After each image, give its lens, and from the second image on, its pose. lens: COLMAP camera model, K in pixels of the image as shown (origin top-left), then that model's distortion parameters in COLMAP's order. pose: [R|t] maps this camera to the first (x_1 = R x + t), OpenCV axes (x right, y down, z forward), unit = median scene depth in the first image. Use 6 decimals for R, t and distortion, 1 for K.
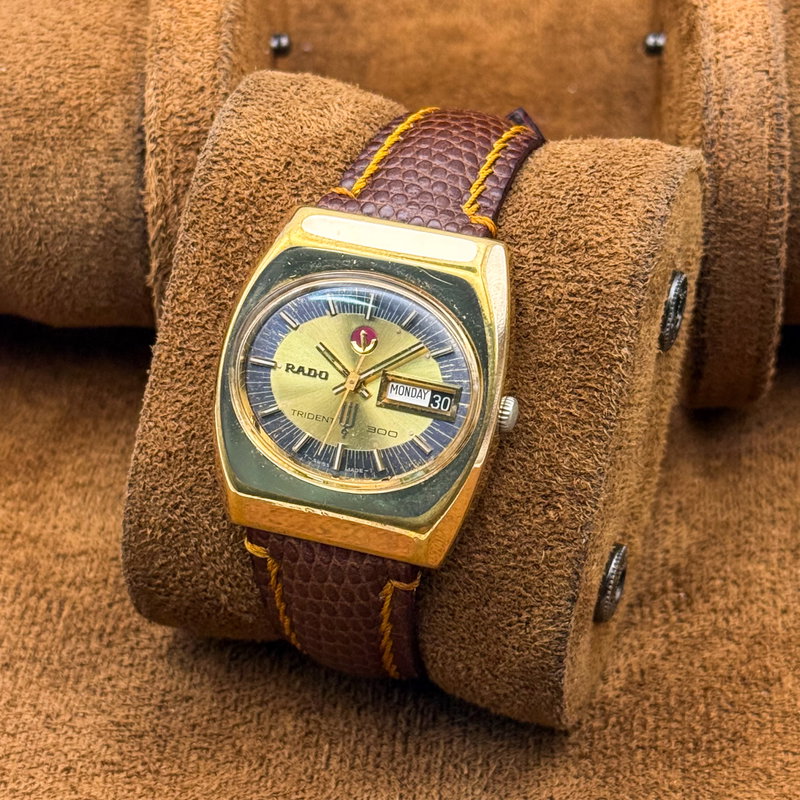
lens RADIAL K [[2384.5, 0, 400.0], [0, 2384.5, 400.0], [0, 0, 1]] dist [-0.069061, 0.144340]
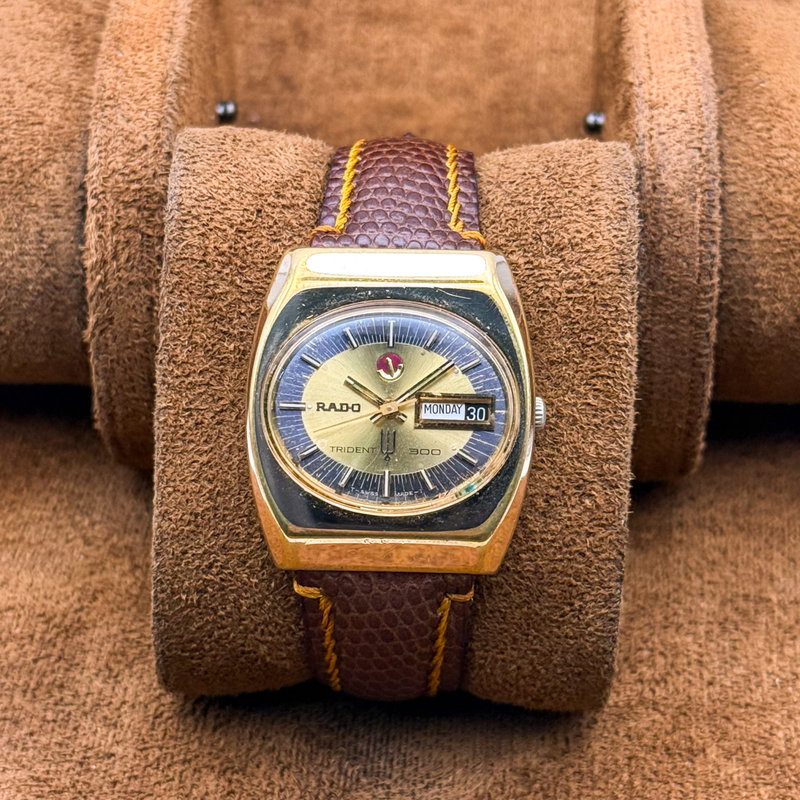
lens RADIAL K [[2384.5, 0, 400.0], [0, 2384.5, 400.0], [0, 0, 1]] dist [-0.069061, 0.144340]
pose [[0.952610, -0.168064, 0.253554, -0.269848], [0.174378, 0.984676, -0.002468, -0.007826], [-0.249254, 0.046565, 0.967318, 0.011452]]
